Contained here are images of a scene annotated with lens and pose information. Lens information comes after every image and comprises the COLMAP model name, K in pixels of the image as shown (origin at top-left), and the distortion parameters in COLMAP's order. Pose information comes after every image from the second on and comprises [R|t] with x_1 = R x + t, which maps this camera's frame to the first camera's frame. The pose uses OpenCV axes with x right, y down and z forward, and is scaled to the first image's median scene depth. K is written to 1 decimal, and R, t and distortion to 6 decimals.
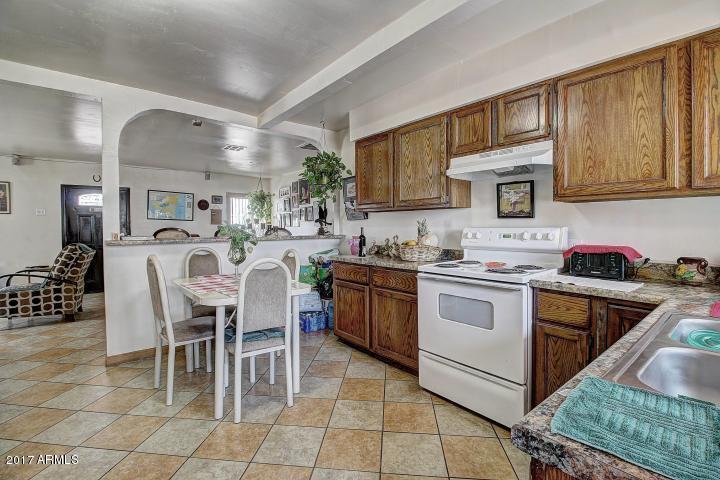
lens RADIAL K [[333.6, 0, 358.9], [0, 333.6, 236.0], [0, 0, 1]] dist [-0.013902, -0.000359]
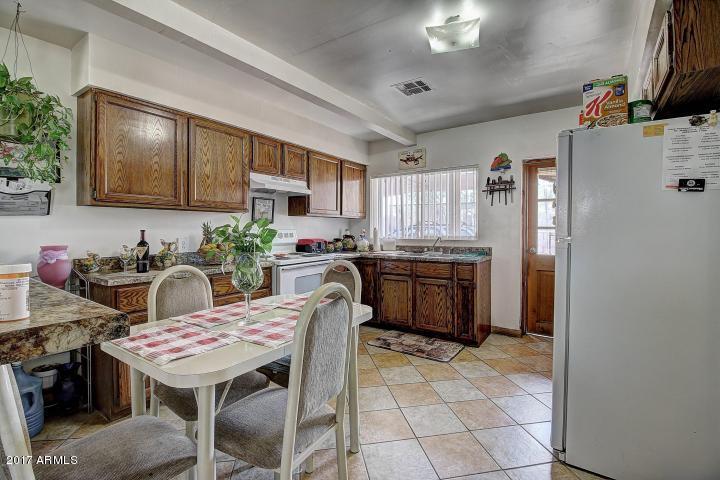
lens RADIAL K [[333.6, 0, 357.7], [0, 333.6, 233.9], [0, 0, 1]] dist [-0.013902, -0.000359]
pose [[-0.273534, -0.003752, 0.961855, -0.993414], [0.035559, 0.999269, 0.014010, -0.014197], [-0.961205, 0.038035, -0.273200, 0.981913]]
